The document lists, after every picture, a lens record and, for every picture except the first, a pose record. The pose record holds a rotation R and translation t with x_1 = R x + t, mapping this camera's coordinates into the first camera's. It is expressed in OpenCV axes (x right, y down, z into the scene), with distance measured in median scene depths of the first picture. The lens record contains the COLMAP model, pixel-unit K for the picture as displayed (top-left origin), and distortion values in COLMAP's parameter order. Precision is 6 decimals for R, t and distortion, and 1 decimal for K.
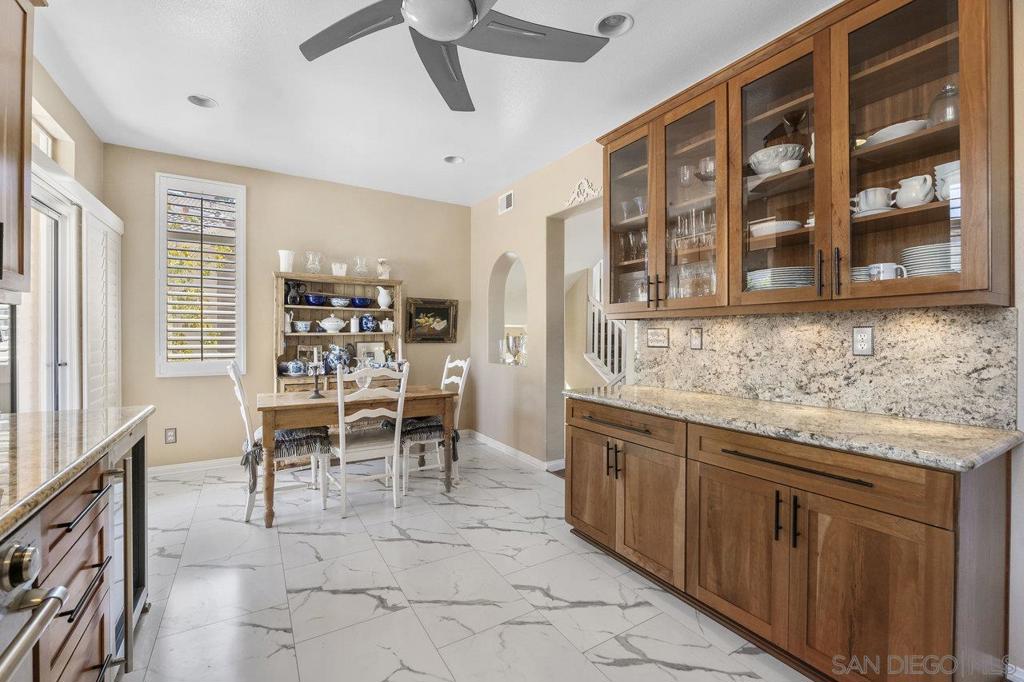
lens RADIAL K [[428.9, 0, 509.6], [0, 428.9, 337.0], [0, 0, 1]] dist [-0.002270, -0.000113]
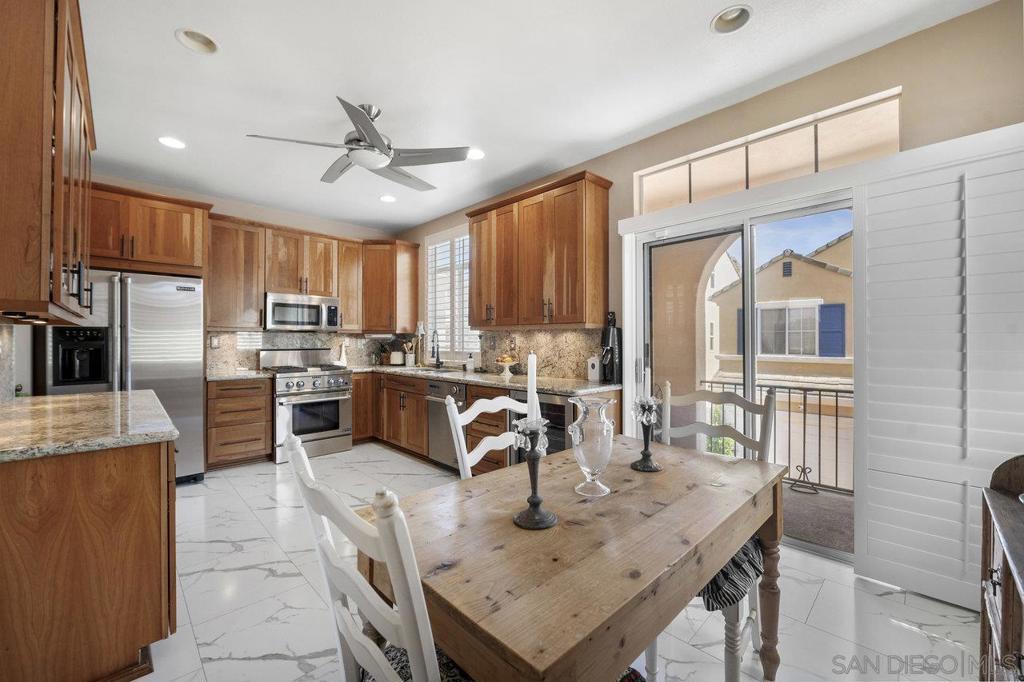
lens RADIAL K [[405.9, 0, 508.4], [0, 405.9, 340.5], [0, 0, 1]] dist [-0.010410, 0.000127]
pose [[-0.977510, -0.002861, -0.210869, -0.313791], [-0.003208, 0.999994, 0.001302, -0.013424], [0.210864, 0.001949, -0.977513, 2.303706]]
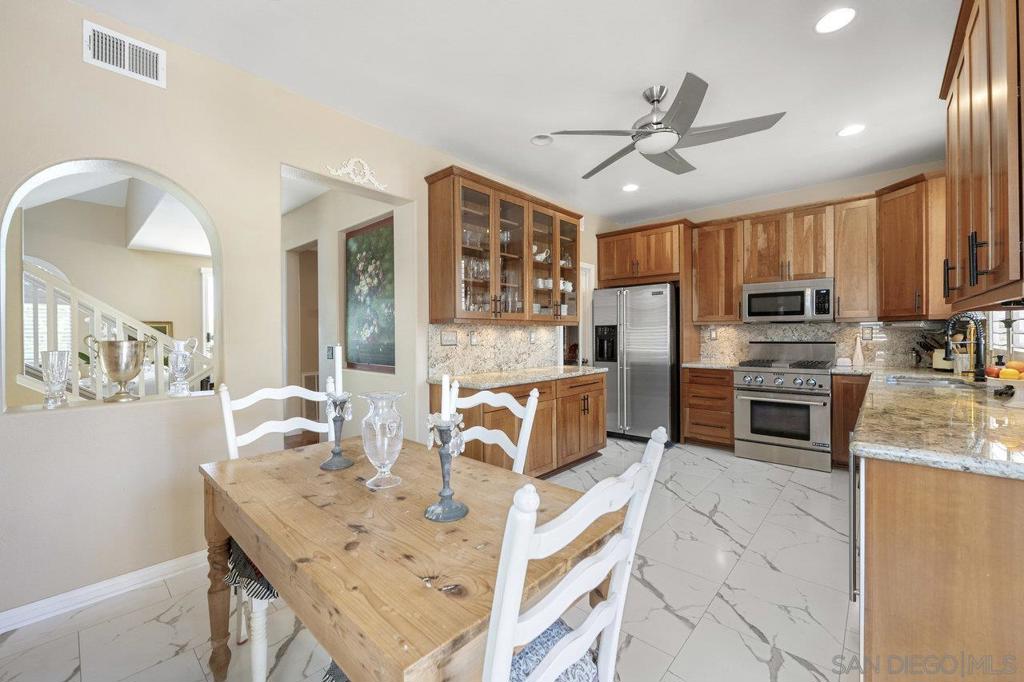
lens RADIAL K [[405.9, 0, 513.3], [0, 405.9, 338.3], [0, 0, 1]] dist [-0.010410, 0.000127]
pose [[-0.280442, -0.008531, 0.959833, -1.277796], [0.010169, 0.999878, 0.011858, -0.015382], [-0.959817, 0.013086, -0.280322, 1.676190]]
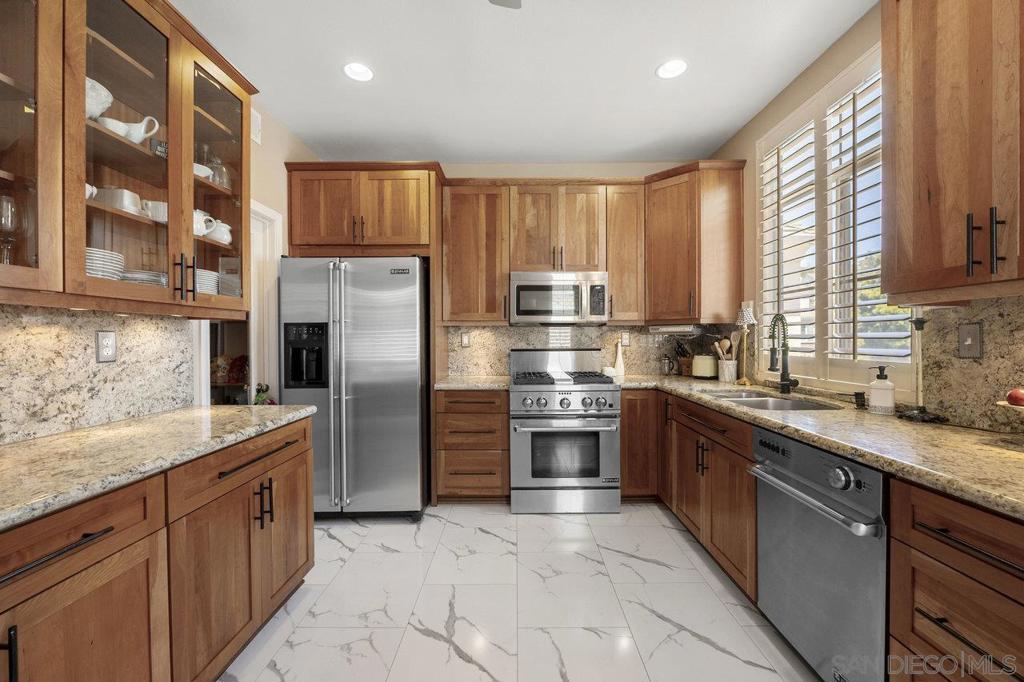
lens RADIAL K [[405.9, 0, 513.8], [0, 405.9, 342.9], [0, 0, 1]] dist [-0.010410, 0.000127]
pose [[-0.849366, -0.003441, 0.527793, -0.364716], [0.004172, 0.999904, 0.013233, -0.005629], [-0.527788, 0.013442, -0.849270, 1.224500]]
